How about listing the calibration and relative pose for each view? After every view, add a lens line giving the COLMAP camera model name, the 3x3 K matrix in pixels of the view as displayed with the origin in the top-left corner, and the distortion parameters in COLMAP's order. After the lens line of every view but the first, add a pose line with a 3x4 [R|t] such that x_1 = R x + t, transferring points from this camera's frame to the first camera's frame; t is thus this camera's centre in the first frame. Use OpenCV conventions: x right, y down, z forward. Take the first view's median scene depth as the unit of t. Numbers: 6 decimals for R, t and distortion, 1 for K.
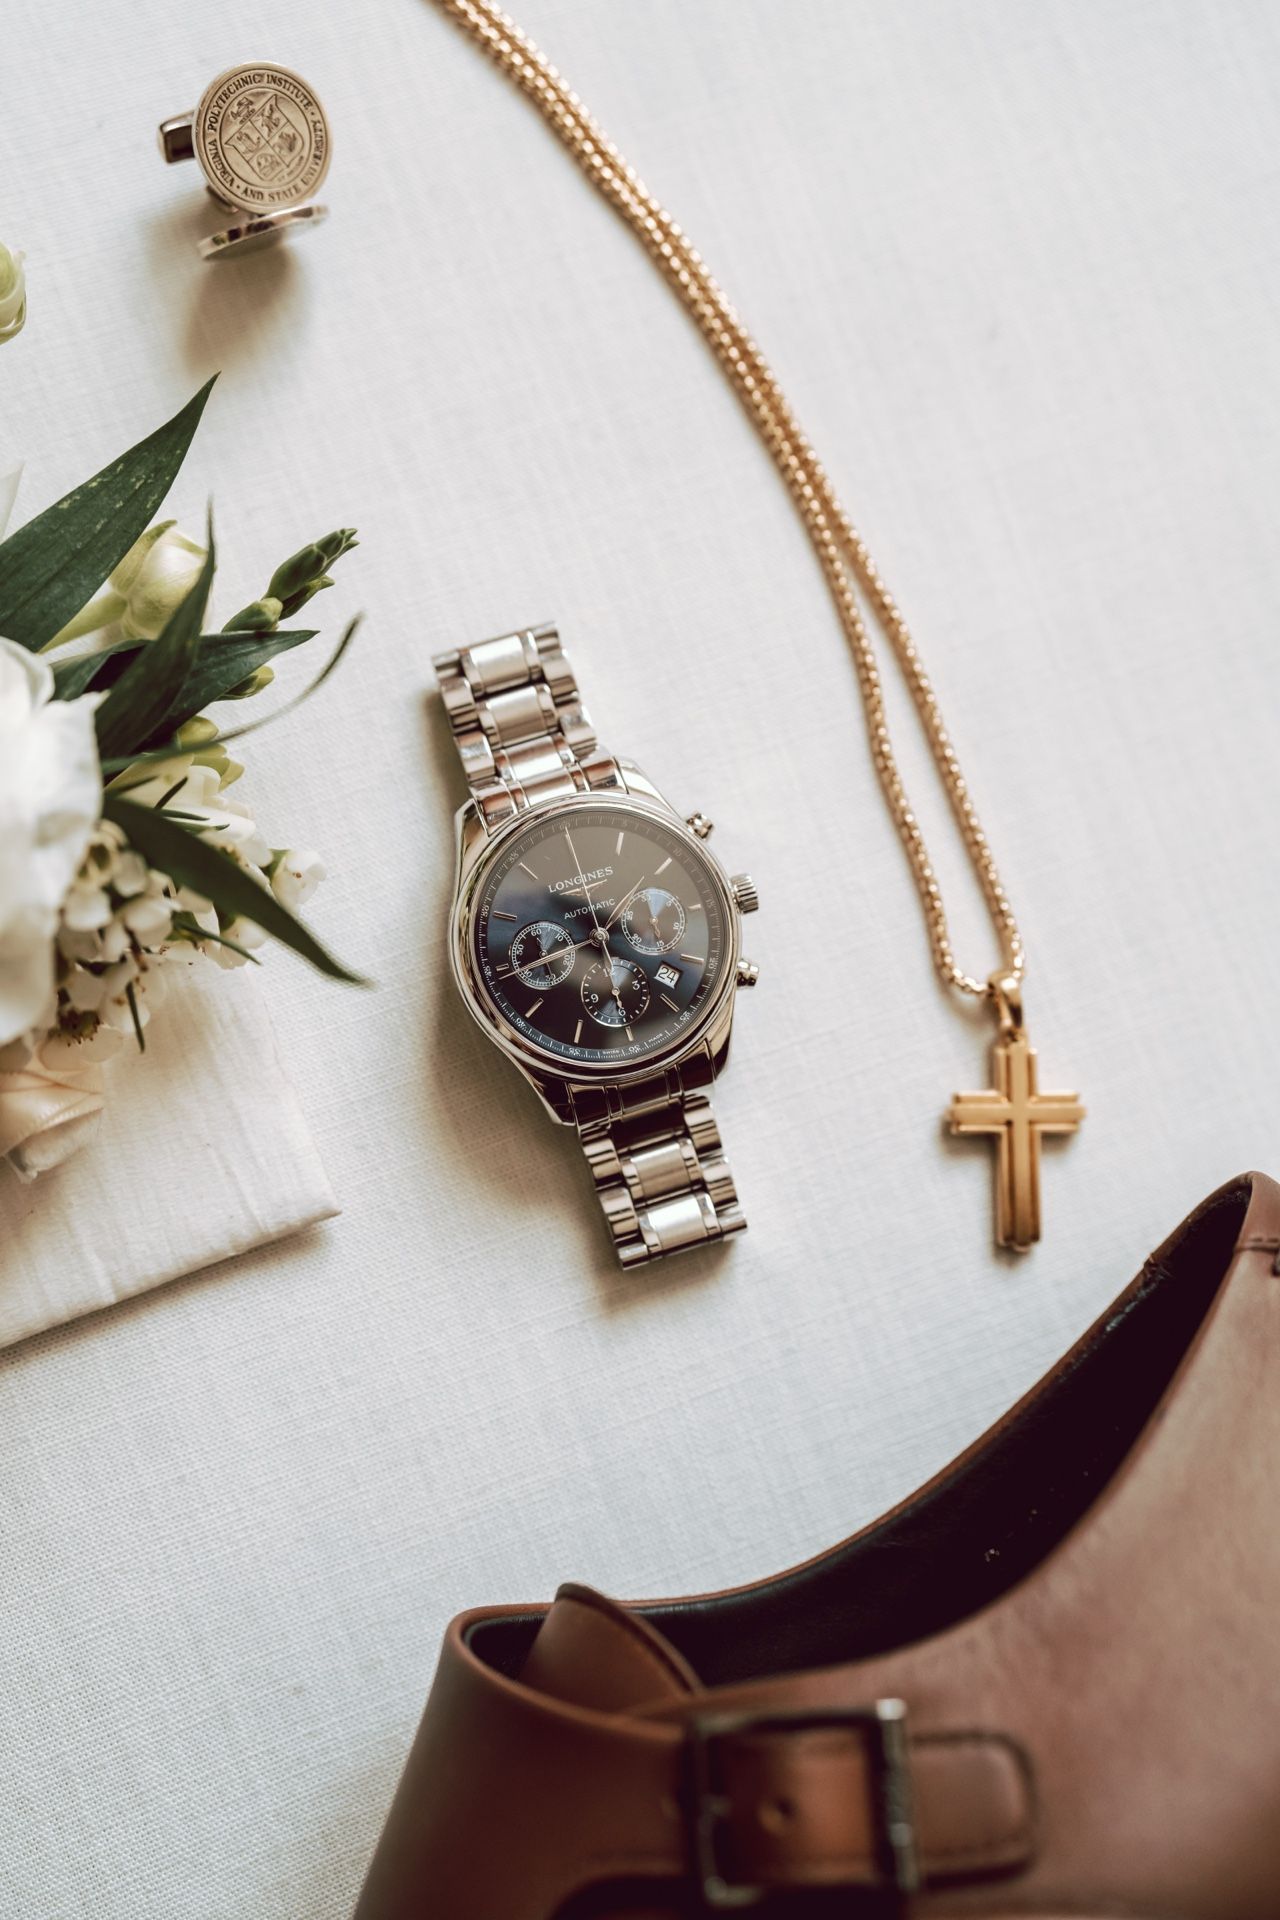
lens RADIAL K [[2825.0, 0, 559.8], [0, 2825.0, 960.8], [0, 0, 1]] dist [0.154331, 0.037703]
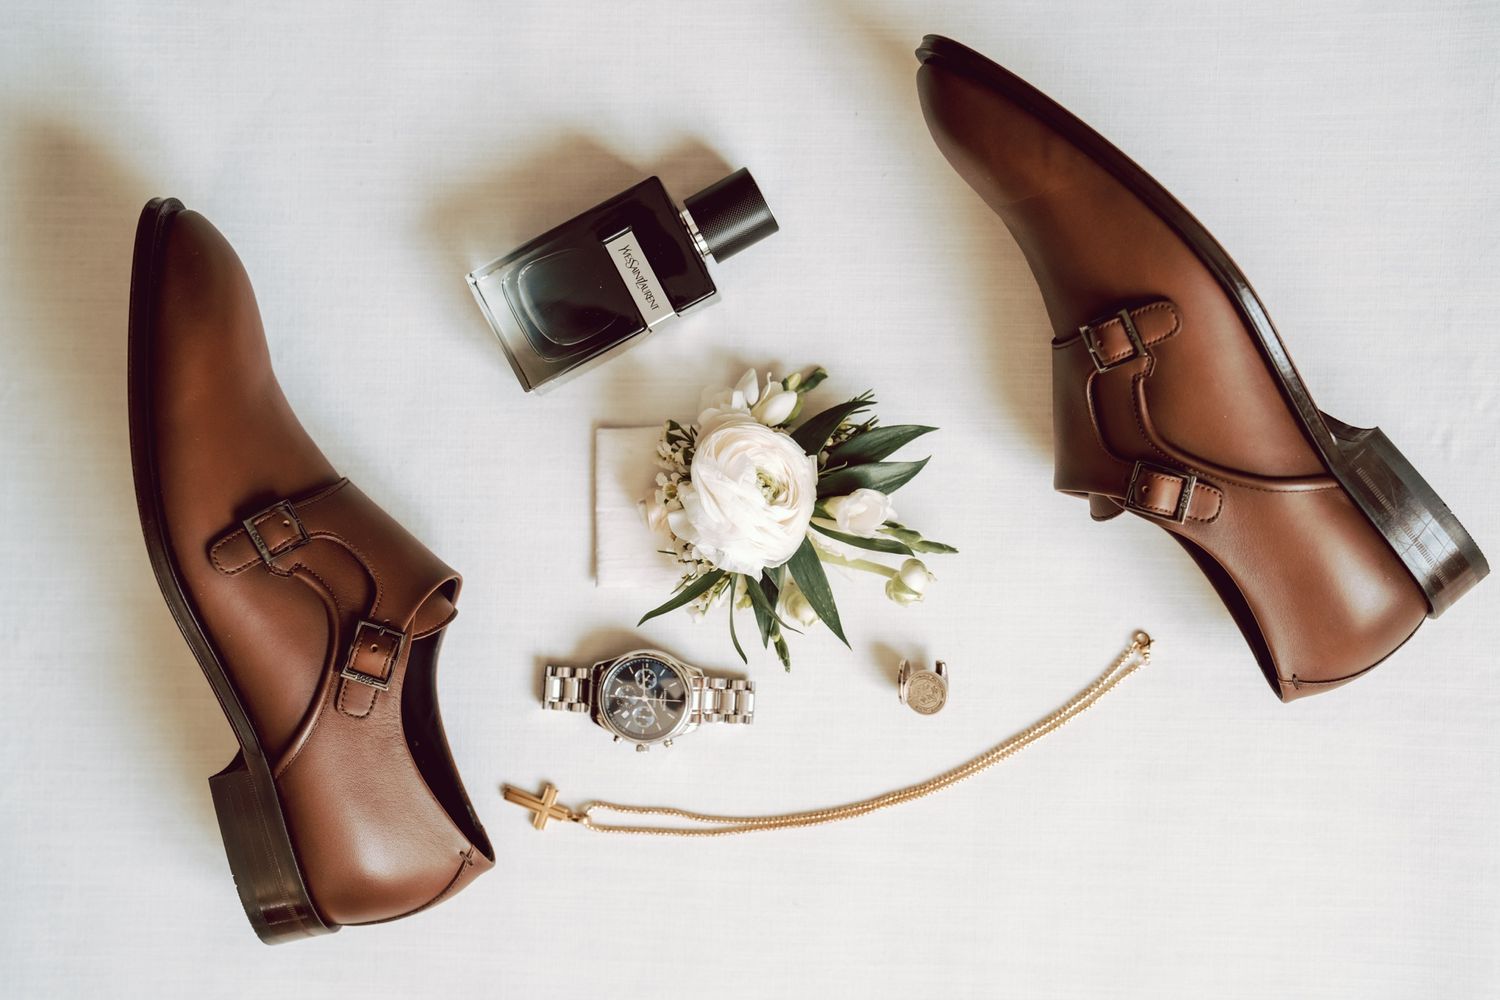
lens RADIAL K [[2207.0, 0, 750.0], [0, 2207.0, 500.0], [0, 0, 1]] dist [0.154331, 0.037703]
pose [[-0.369814, 0.926826, -0.065046, -0.070549], [-0.923530, -0.359034, 0.134860, -0.354711], [0.101638, 0.109945, 0.988727, -1.368843]]
